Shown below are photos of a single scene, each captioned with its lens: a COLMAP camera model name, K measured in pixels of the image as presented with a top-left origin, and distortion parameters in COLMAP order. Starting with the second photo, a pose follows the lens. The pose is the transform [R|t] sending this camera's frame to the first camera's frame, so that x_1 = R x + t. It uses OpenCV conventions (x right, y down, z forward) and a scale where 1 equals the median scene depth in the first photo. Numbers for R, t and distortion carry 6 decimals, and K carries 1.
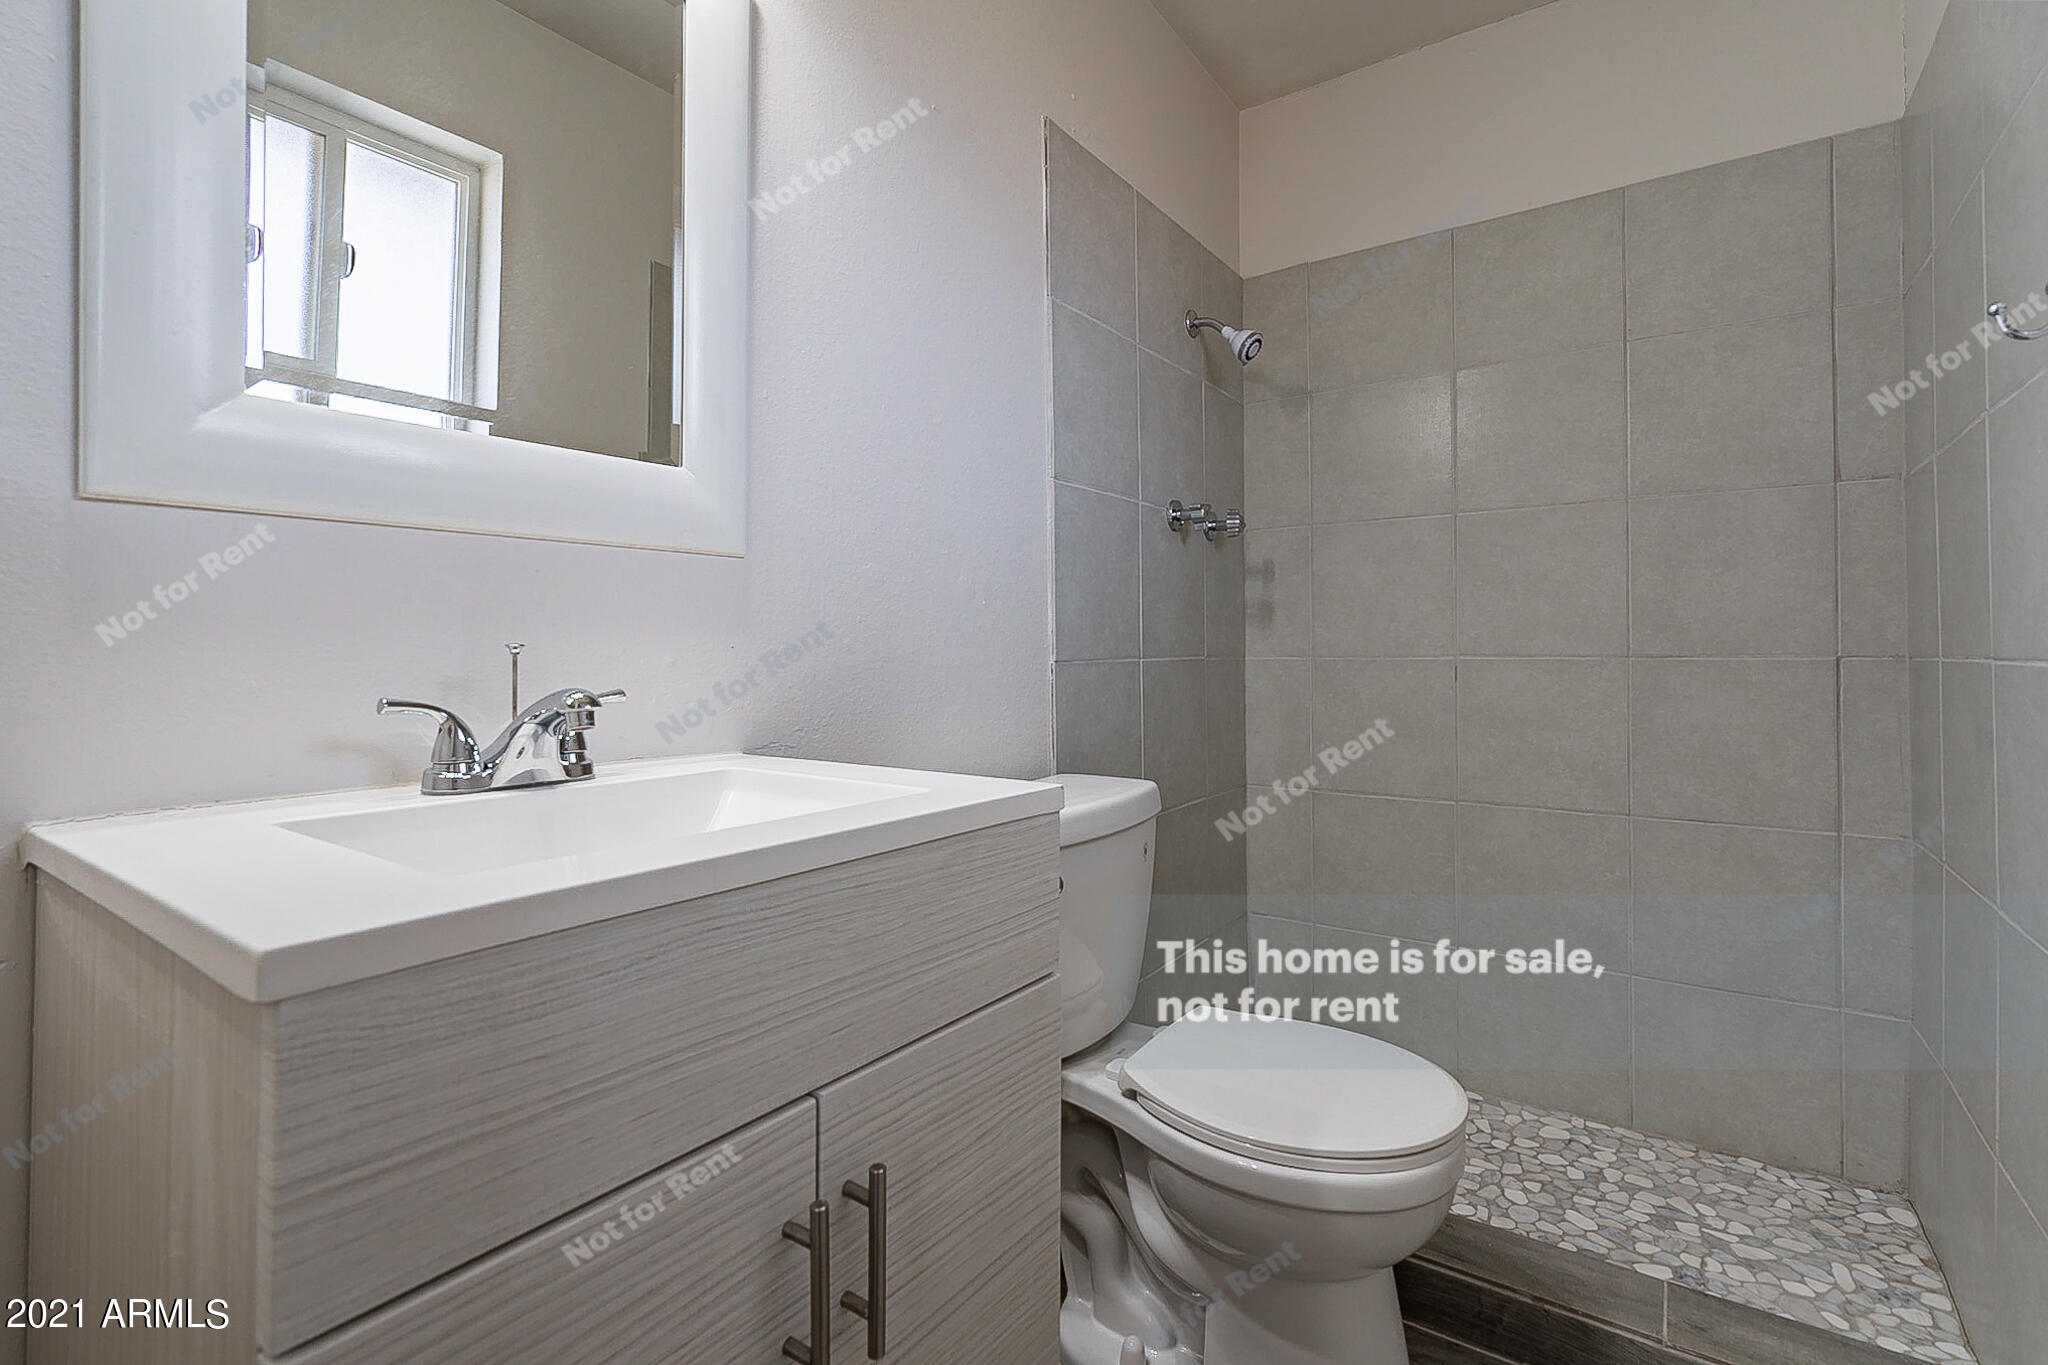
lens RADIAL K [[925.7, 0, 1006.5], [0, 925.7, 645.9], [0, 0, 1]] dist [-0.002932, 0.000548]
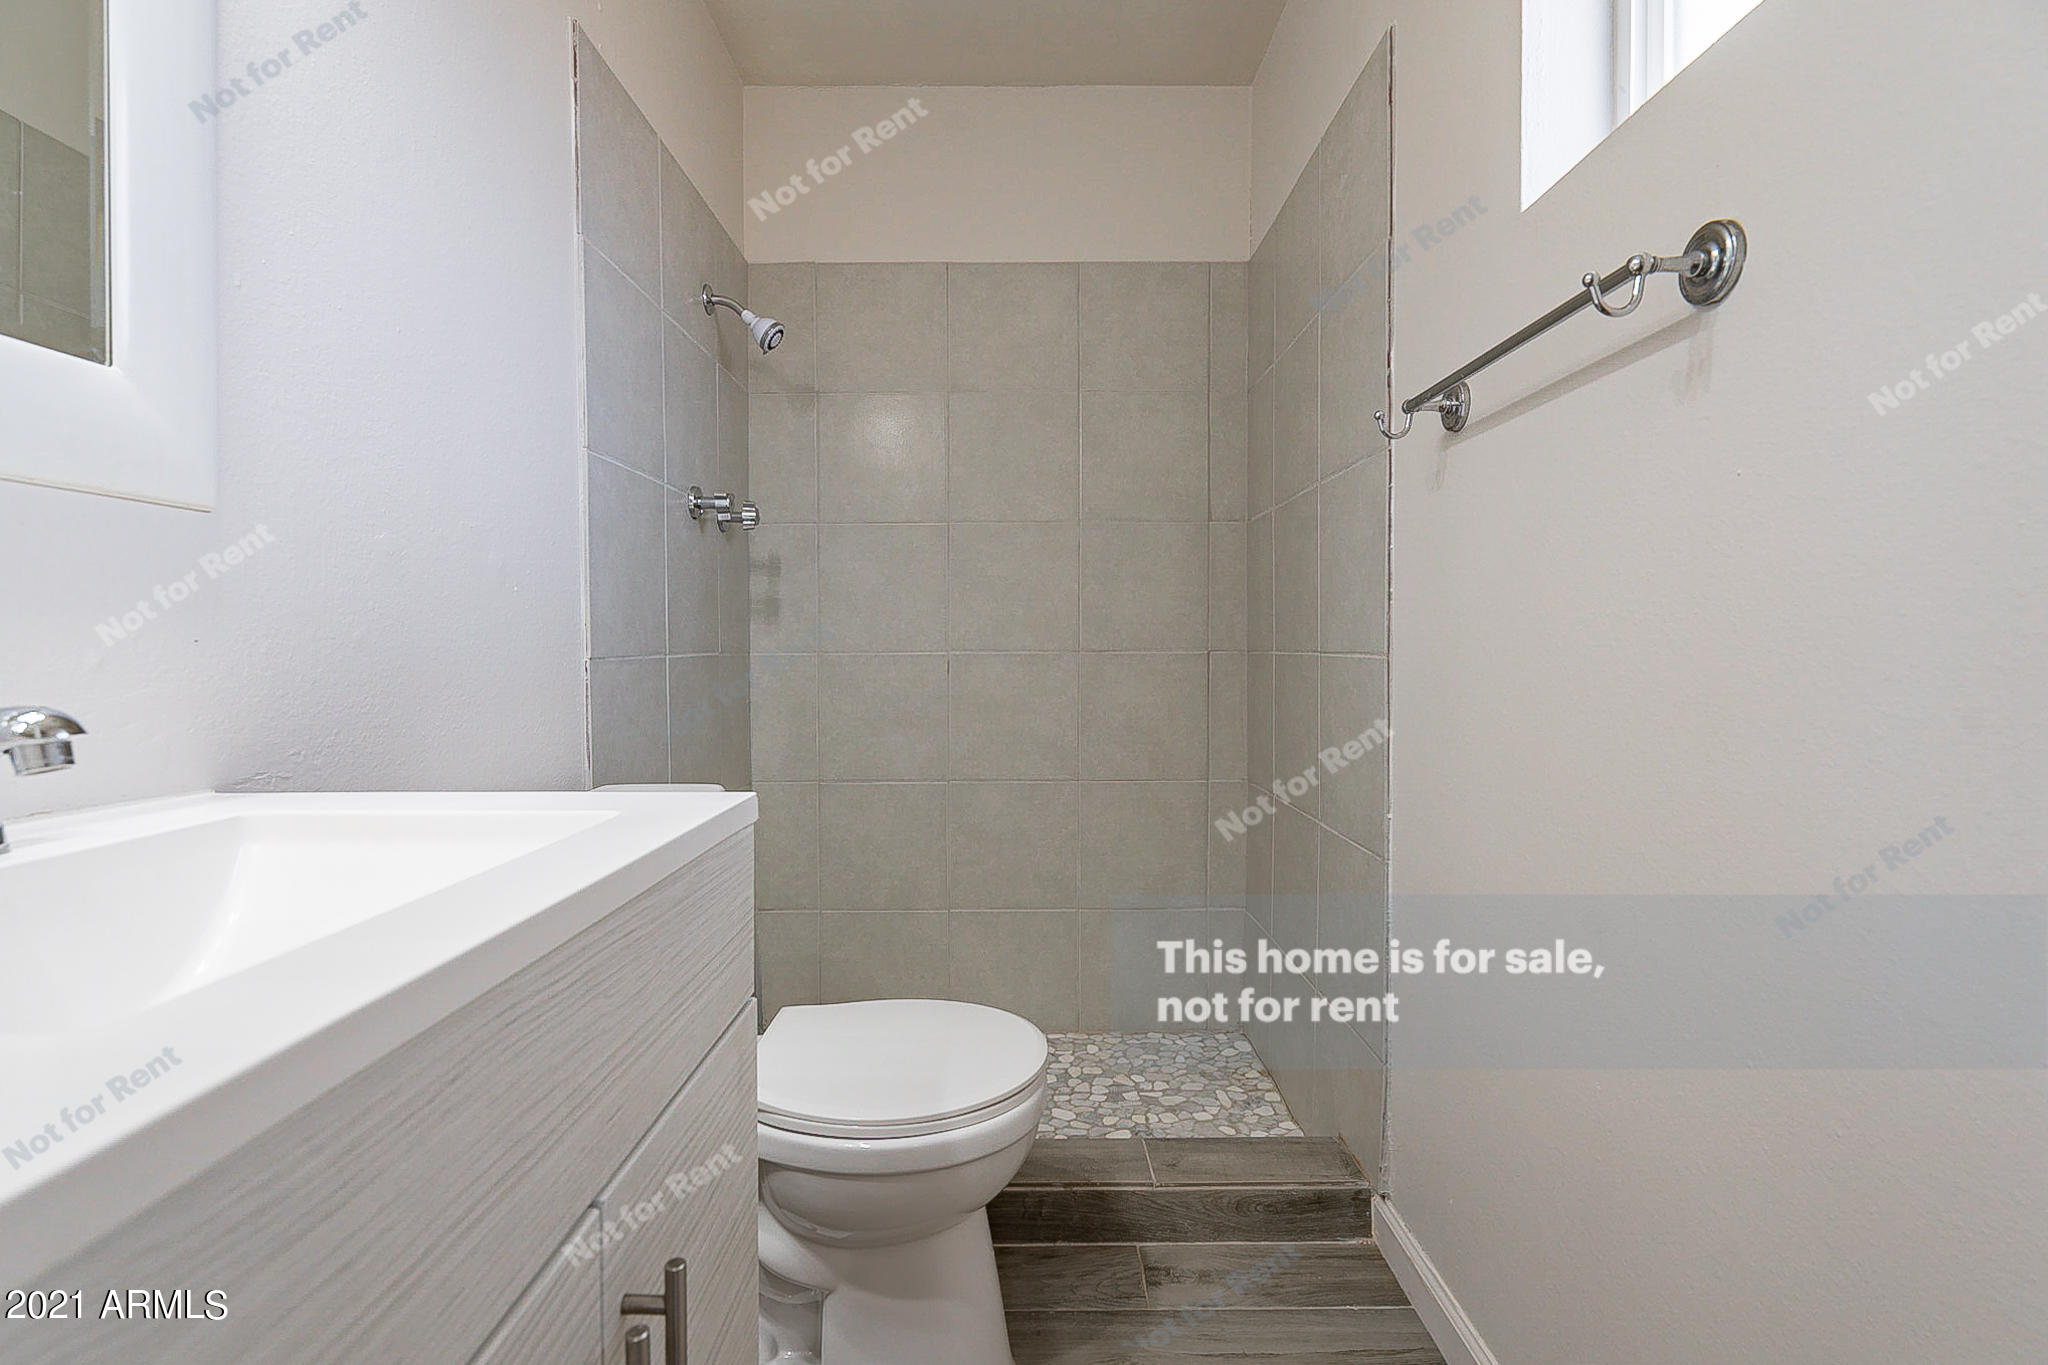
lens RADIAL K [[925.7, 0, 1018.7], [0, 925.7, 671.2], [0, 0, 1]] dist [-0.002932, 0.000548]
pose [[0.819684, -0.015330, 0.572610, -0.117477], [-0.002666, 0.999529, 0.030576, 0.000776], [-0.572809, -0.026589, 0.819257, 0.050411]]
